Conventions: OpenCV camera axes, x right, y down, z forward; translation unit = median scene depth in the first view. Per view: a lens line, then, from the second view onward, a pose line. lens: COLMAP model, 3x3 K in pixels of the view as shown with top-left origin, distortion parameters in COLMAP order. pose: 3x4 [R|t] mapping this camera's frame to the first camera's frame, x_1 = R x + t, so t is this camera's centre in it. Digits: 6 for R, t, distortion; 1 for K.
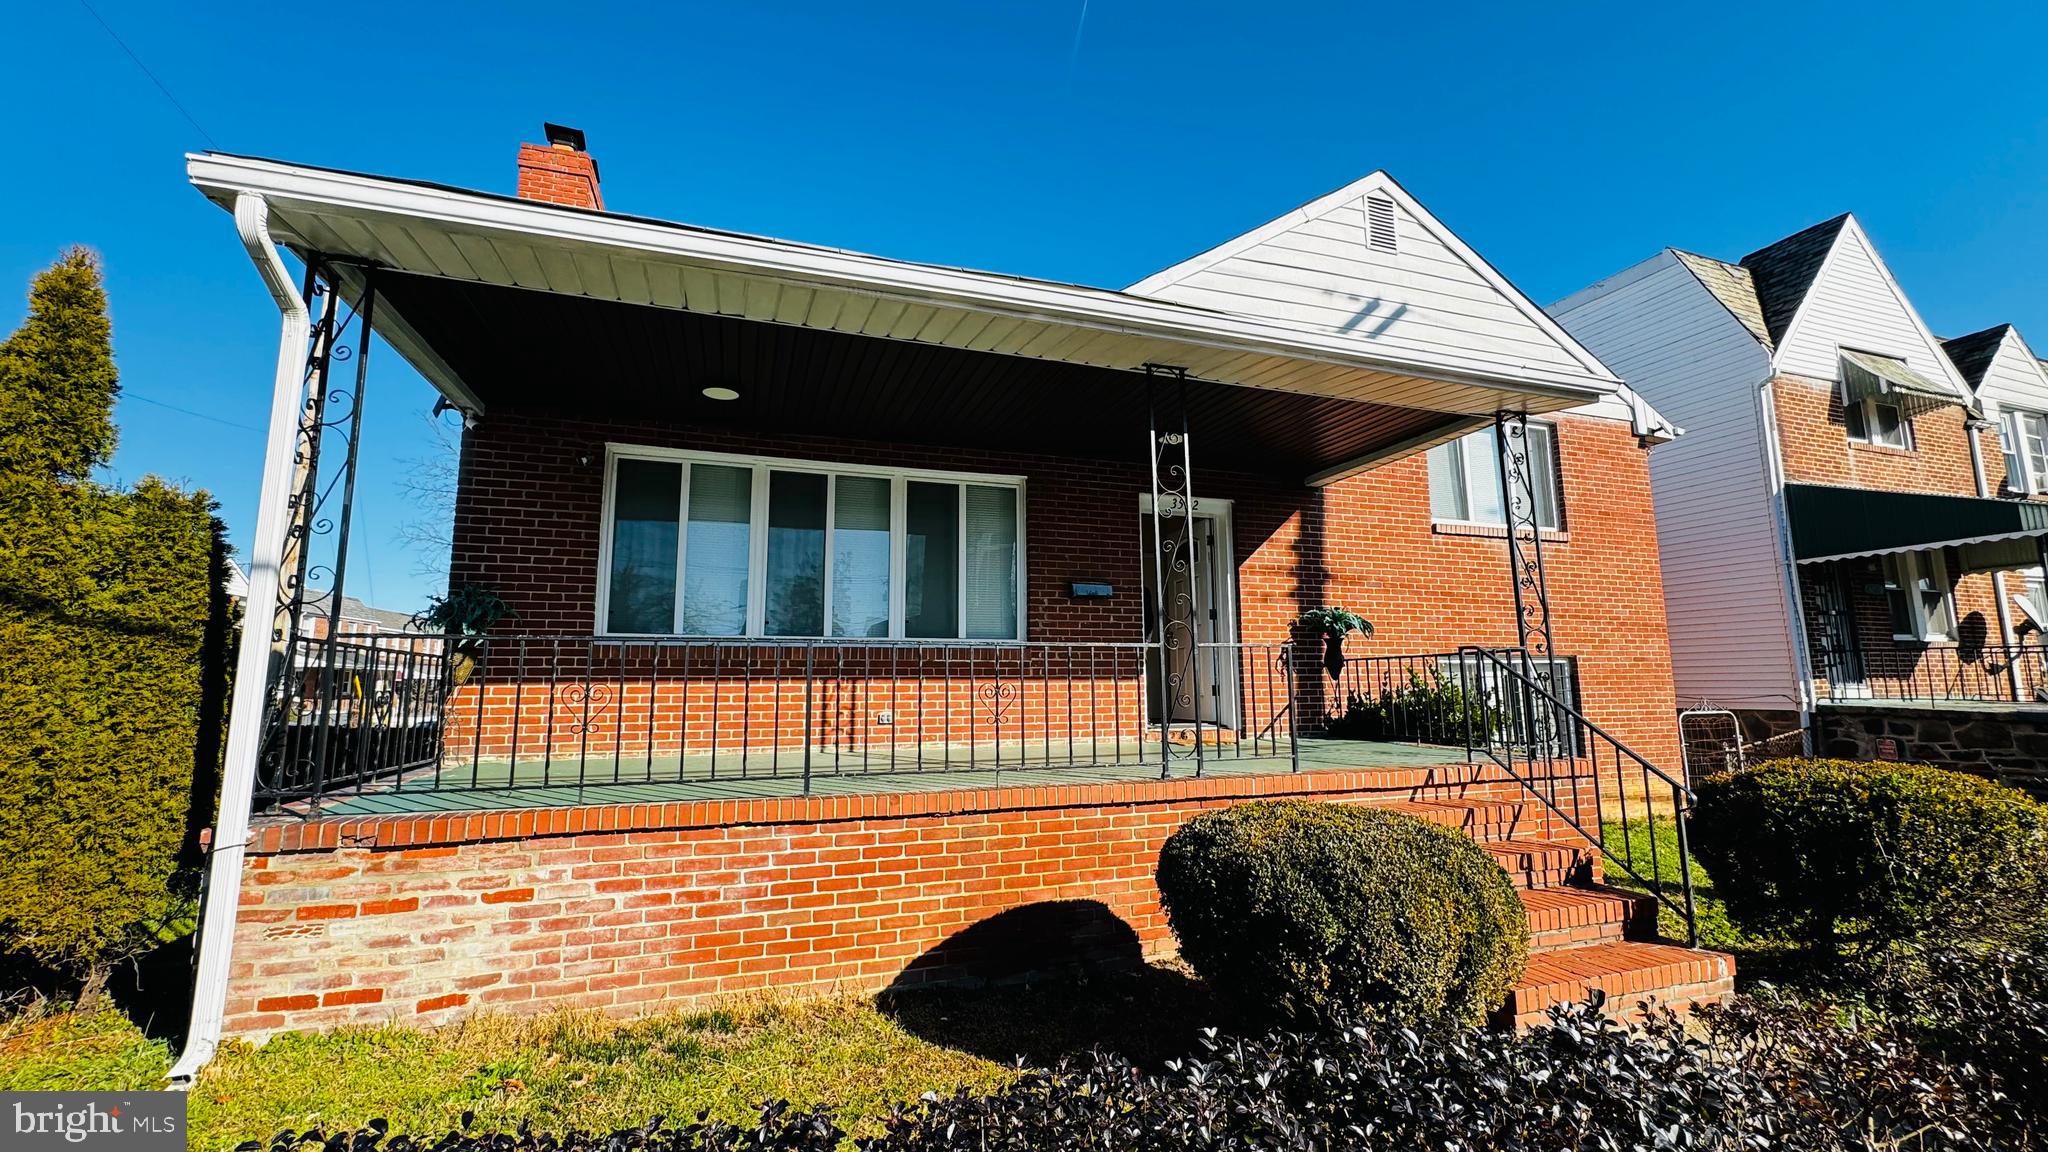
lens RADIAL K [[818.7, 0, 1017.0], [0, 818.7, 573.1], [0, 0, 1]] dist [0.000002, -0.000465]
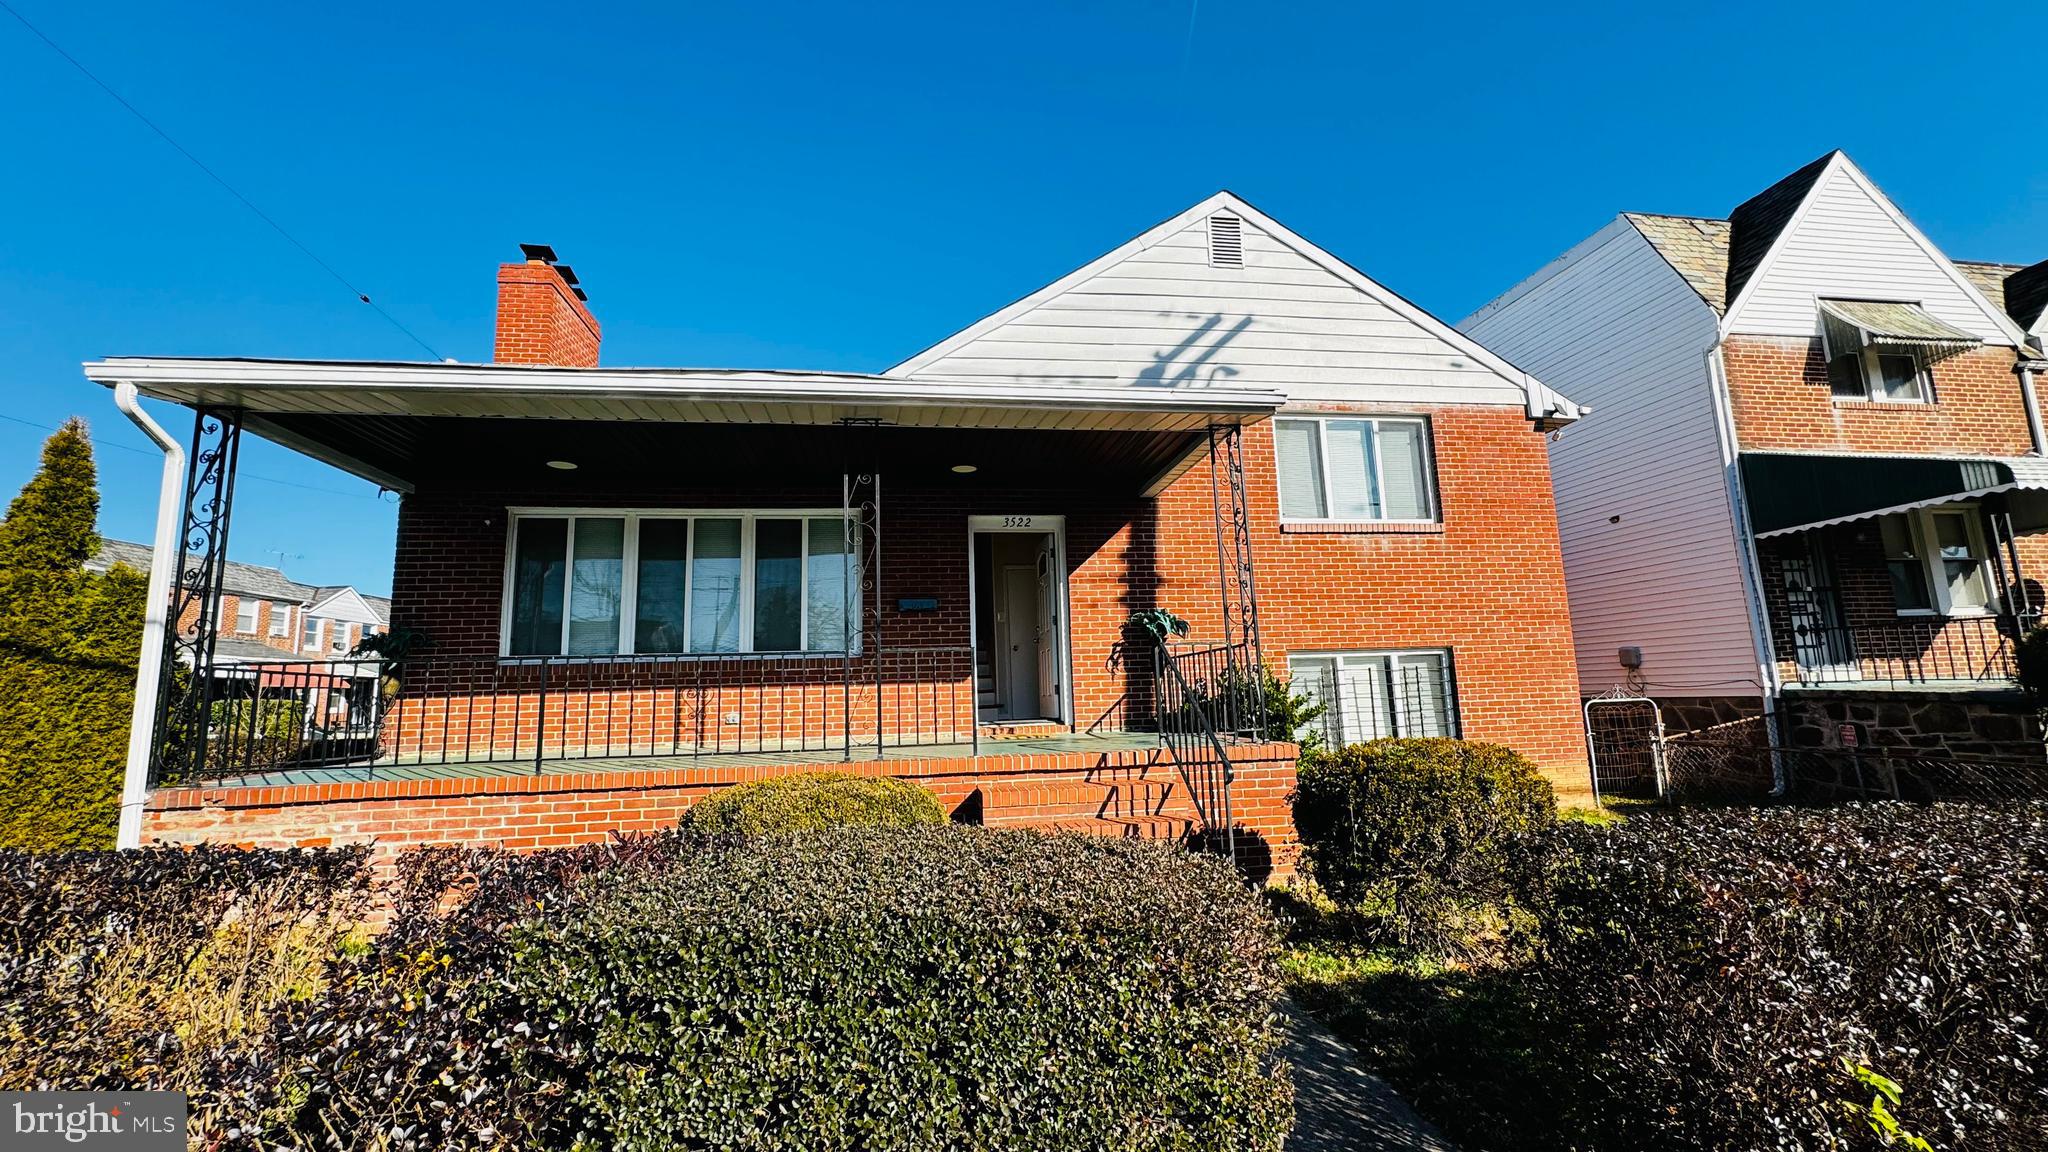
lens RADIAL K [[818.7, 0, 1021.6], [0, 818.7, 574.5], [0, 0, 1]] dist [0.000002, -0.000465]
pose [[0.982657, -0.050292, -0.178483, 0.397686], [0.048642, 0.998724, -0.013609, 0.001913], [0.178940, 0.004691, 0.983849, -0.087816]]
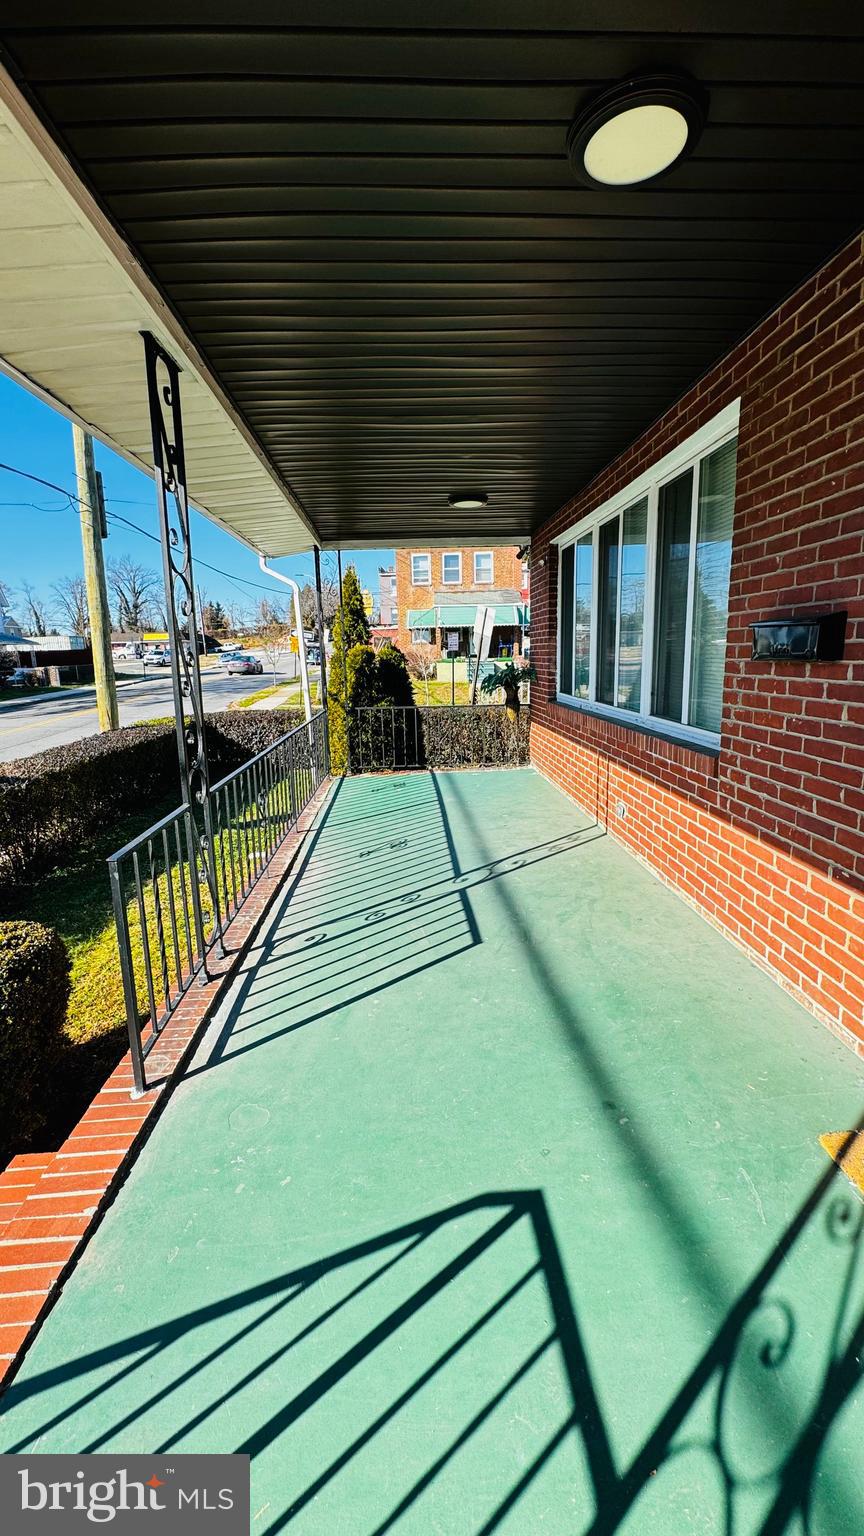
lens RADIAL K [[614.0, 0, 424.8], [0, 614.0, 769.7], [0, 0, 1]] dist [0.000002, -0.000465]
pose [[-0.270753, 0.187936, -0.944126, 0.393383], [0.160129, 0.975887, 0.148337, 0.008609], [0.949238, -0.111019, -0.294318, 0.821836]]
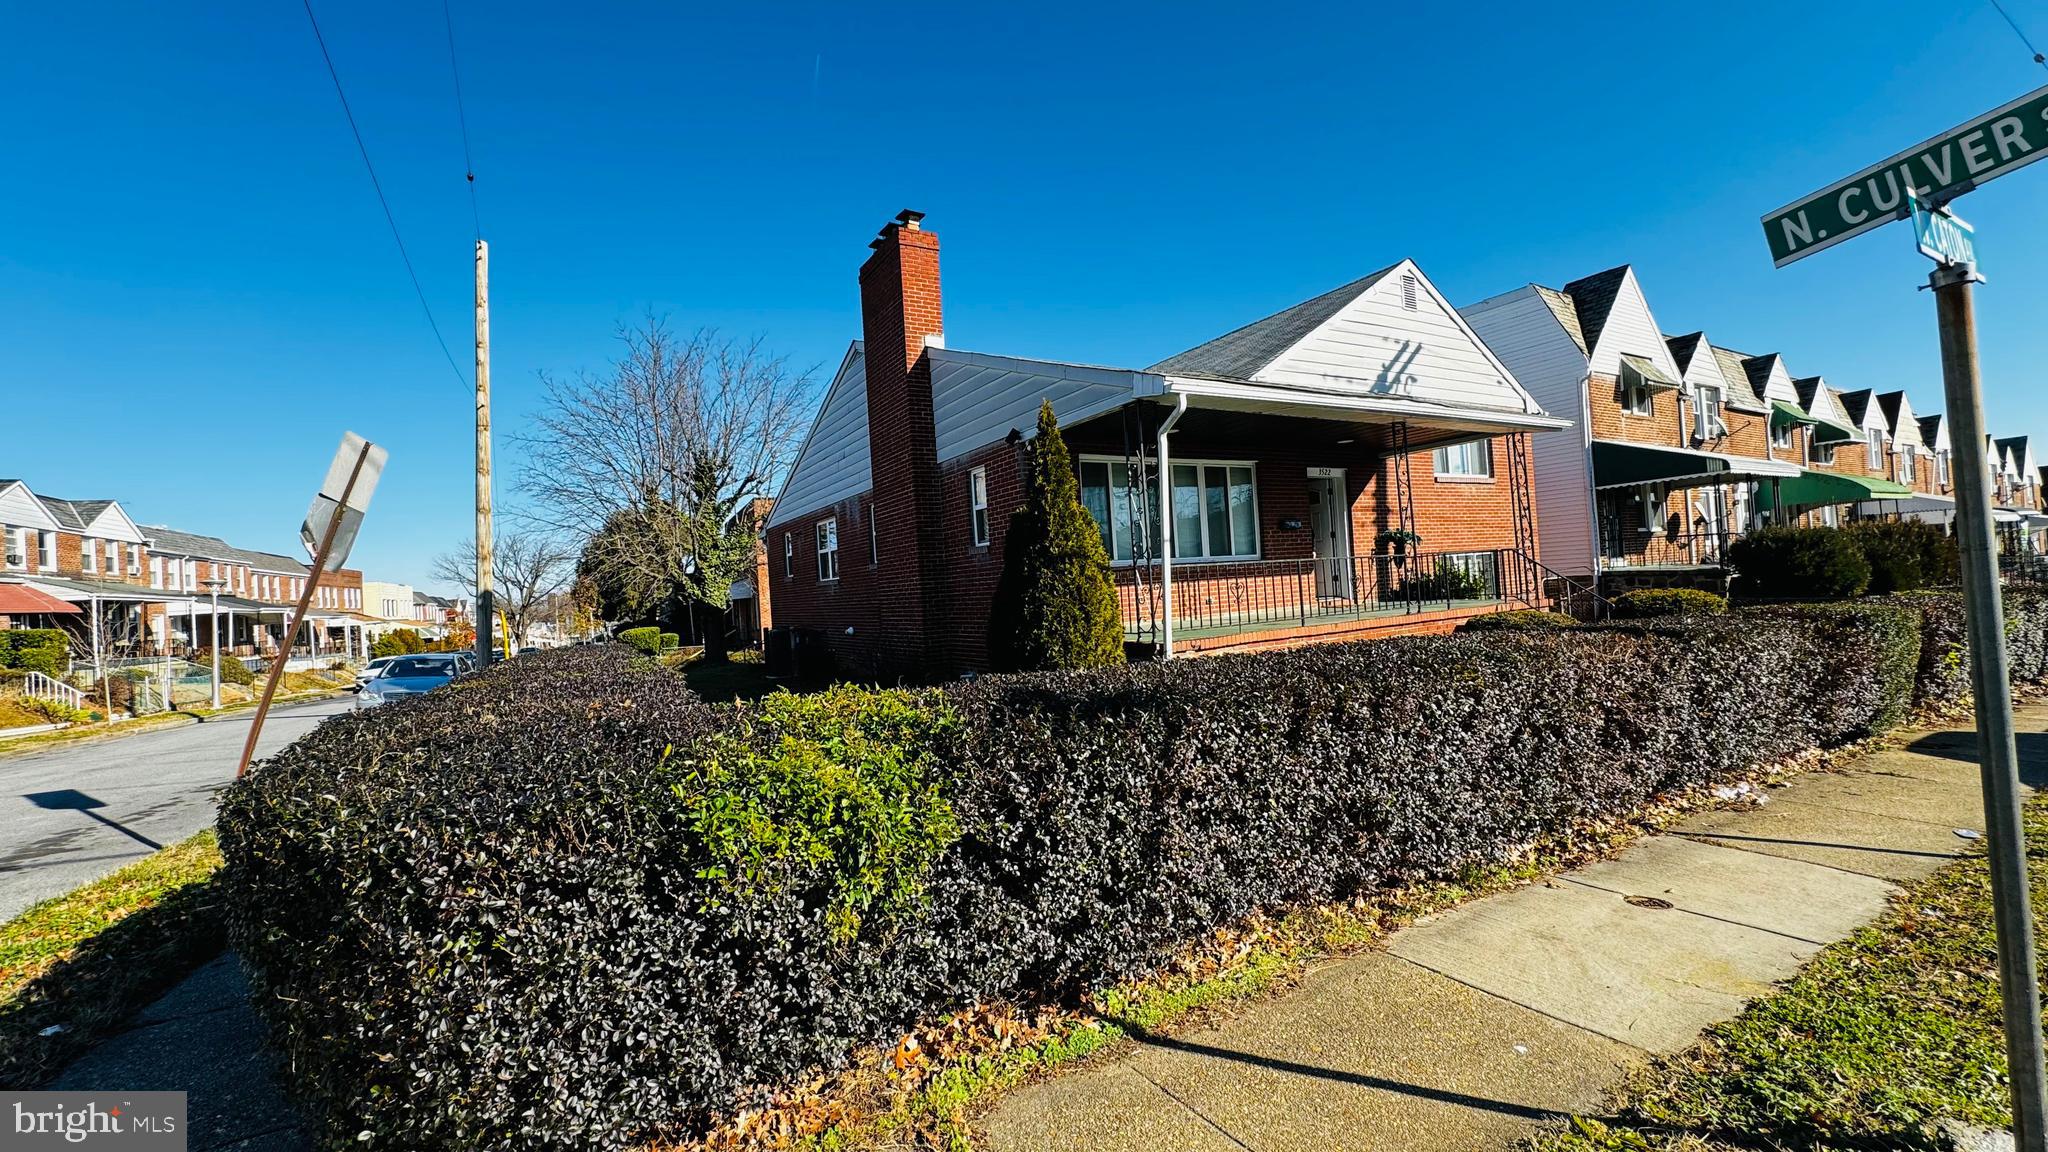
lens RADIAL K [[818.7, 0, 1014.6], [0, 818.7, 574.8], [0, 0, 1]] dist [0.000002, -0.000465]
pose [[0.976825, -0.048411, 0.208494, -0.786348], [0.024134, 0.992786, 0.117447, -0.085917], [-0.212676, -0.109693, 0.970946, -0.551541]]
